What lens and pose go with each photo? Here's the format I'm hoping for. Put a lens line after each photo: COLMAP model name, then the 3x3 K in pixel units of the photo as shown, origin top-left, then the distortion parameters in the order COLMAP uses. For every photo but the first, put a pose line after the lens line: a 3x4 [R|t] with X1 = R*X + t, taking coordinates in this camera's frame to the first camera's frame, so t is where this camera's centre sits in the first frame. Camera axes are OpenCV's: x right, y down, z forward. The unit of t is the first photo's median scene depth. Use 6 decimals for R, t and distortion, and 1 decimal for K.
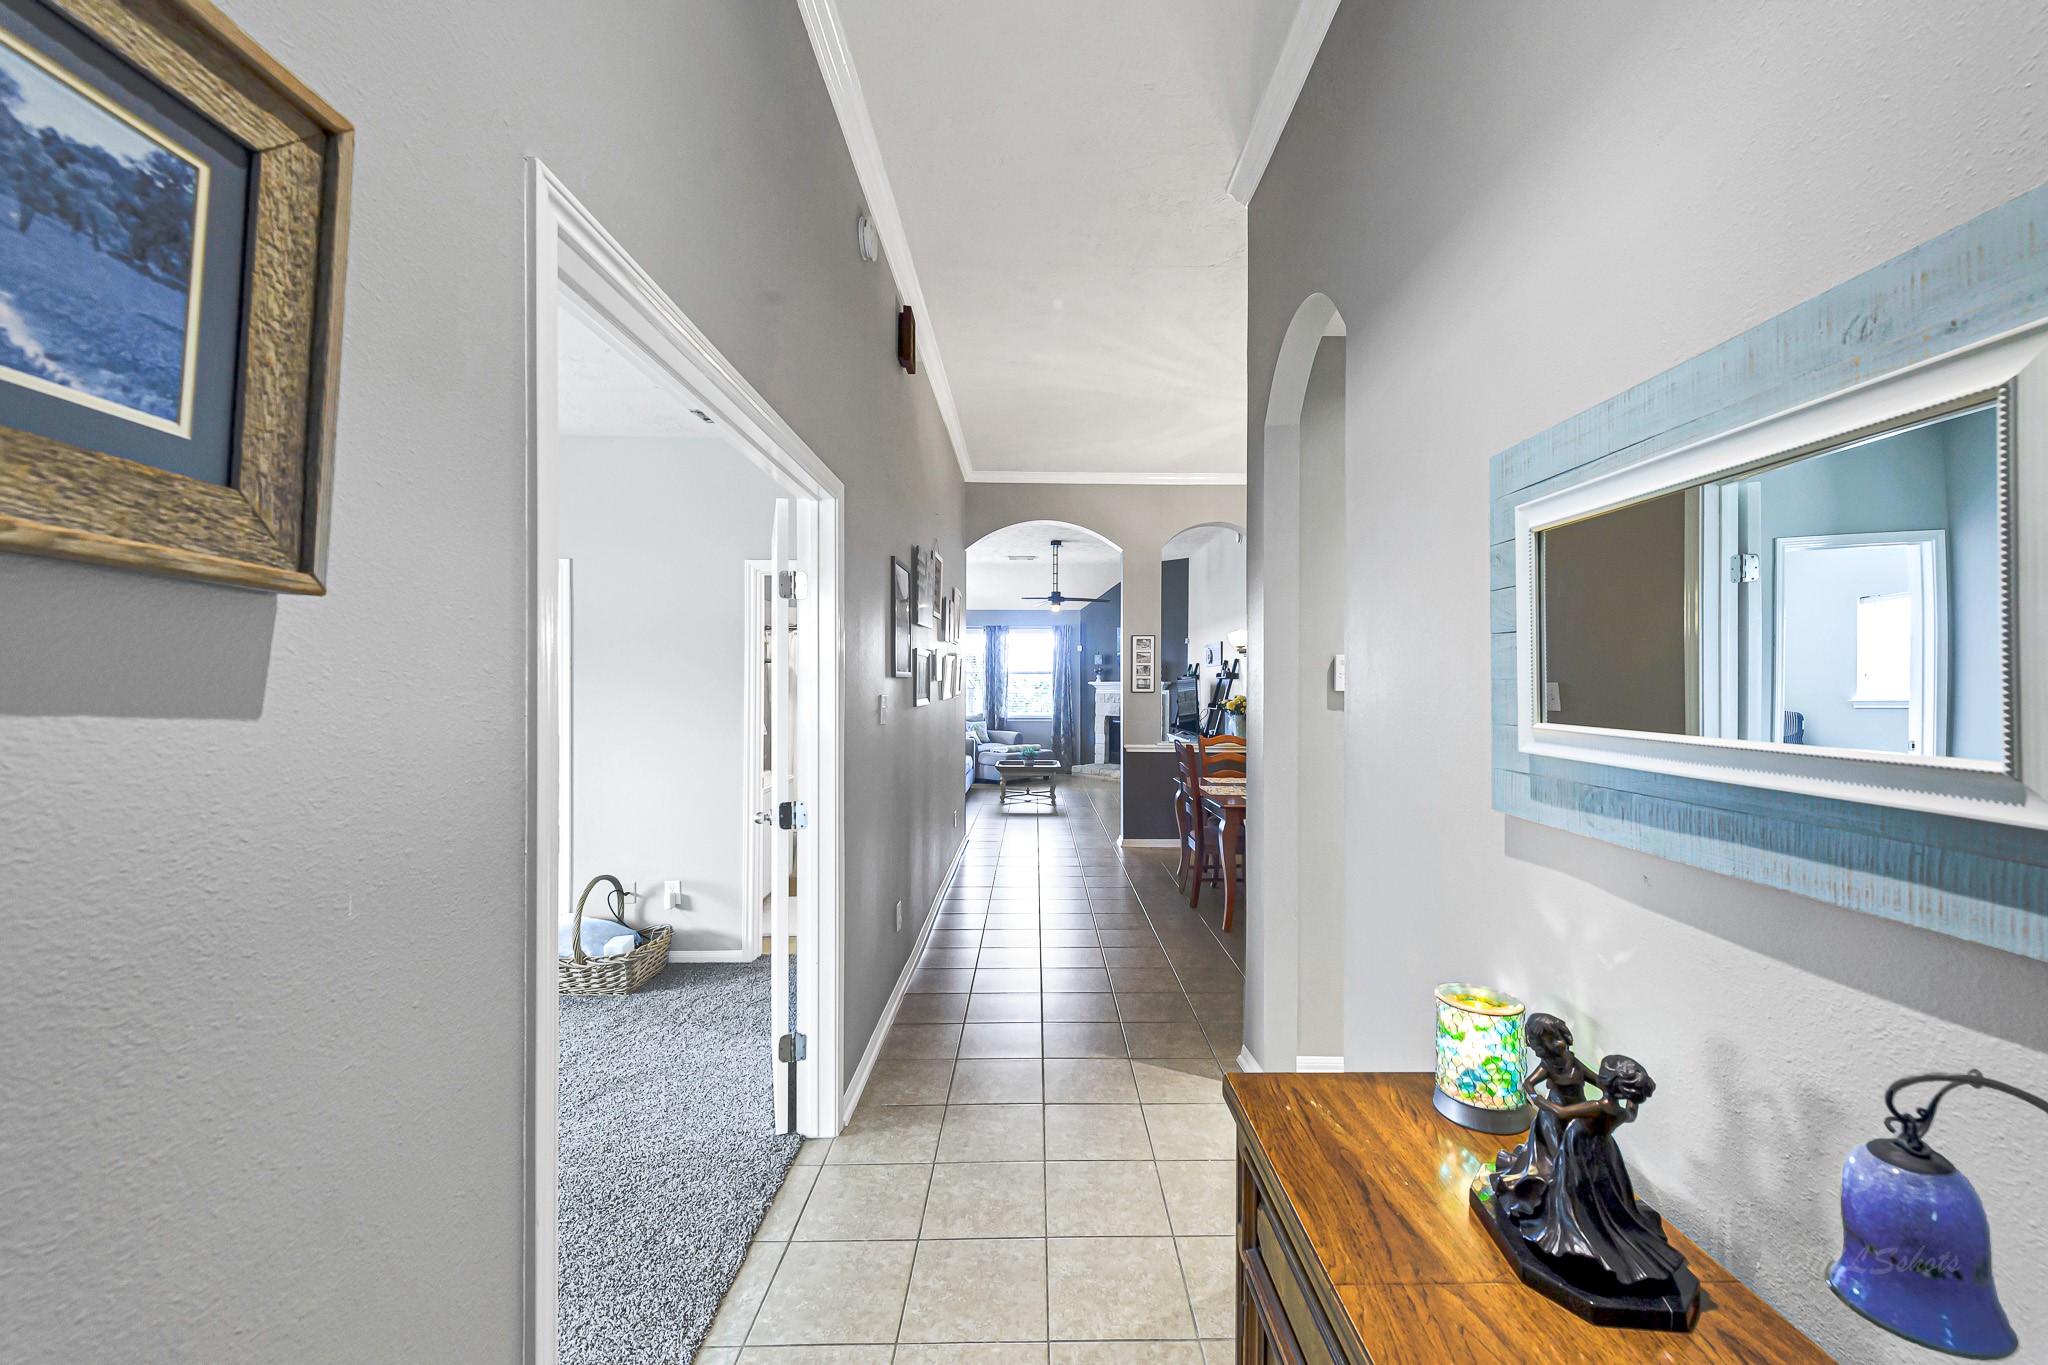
lens RADIAL K [[849.9, 0, 1030.2], [0, 849.9, 694.1], [0, 0, 1]] dist [0.013299, -0.000281]
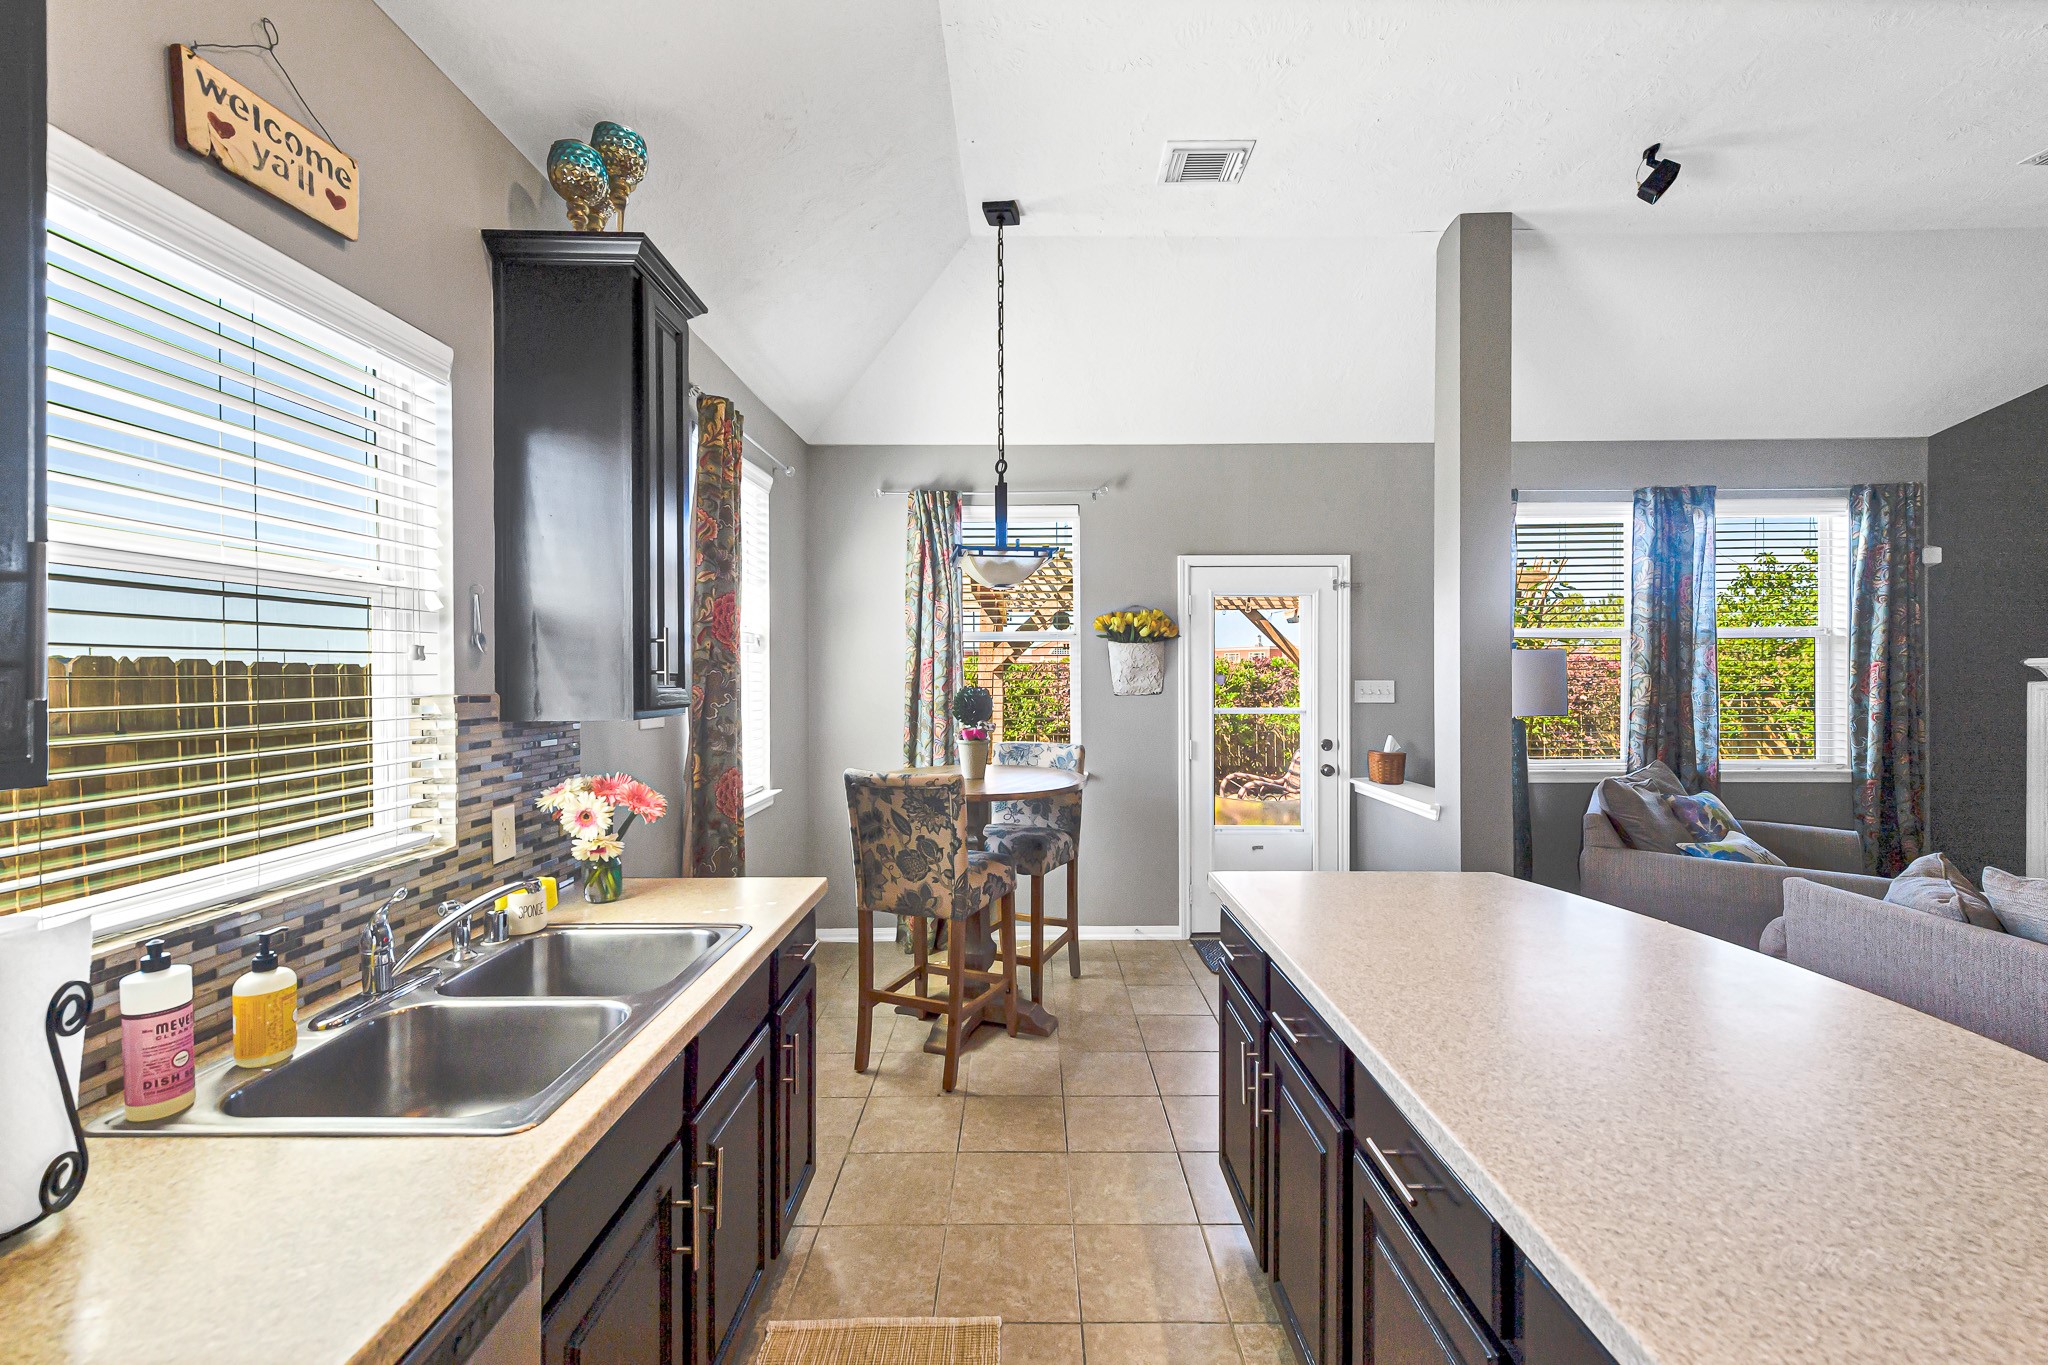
lens RADIAL K [[831.4, 0, 1022.8], [0, 831.4, 678.9], [0, 0, 1]] dist [0.017761, -0.008170]
pose [[0.999976, -0.004508, -0.005345, -0.298381], [0.004486, 0.999982, -0.003980, -0.007441], [0.005363, 0.003956, 0.999978, 0.707279]]
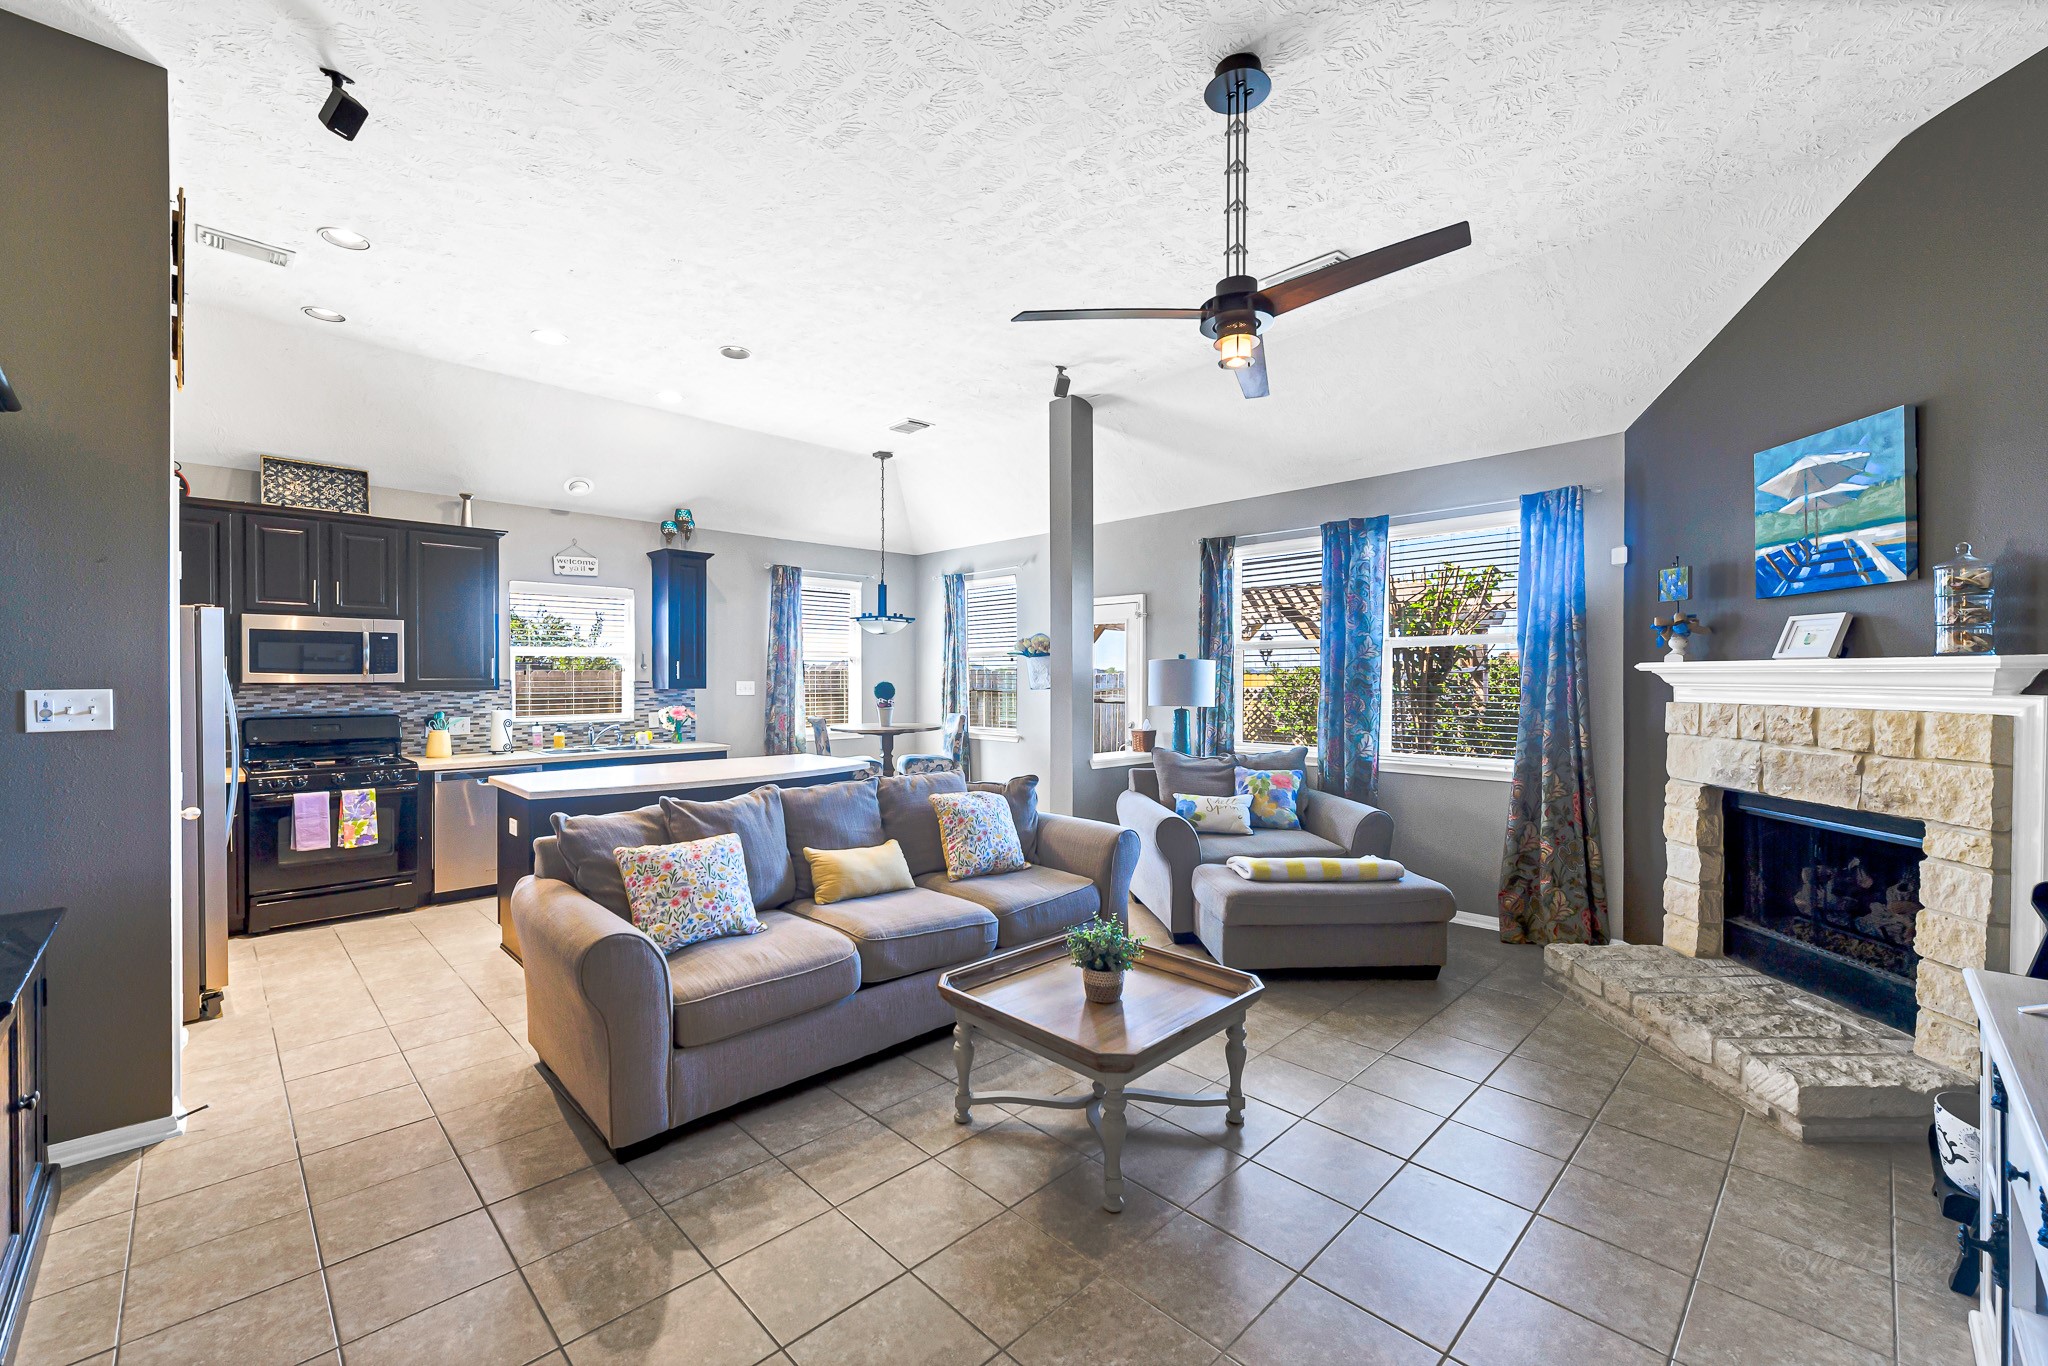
lens RADIAL K [[830.4, 0, 1030.8], [0, 830.4, 685.1], [0, 0, 1]] dist [0.010841, -0.000745]
pose [[0.704710, 0.006080, -0.709469, 0.128409], [-0.006631, 0.999976, 0.001983, -0.005797], [0.709464, 0.003307, 0.704734, 0.656686]]
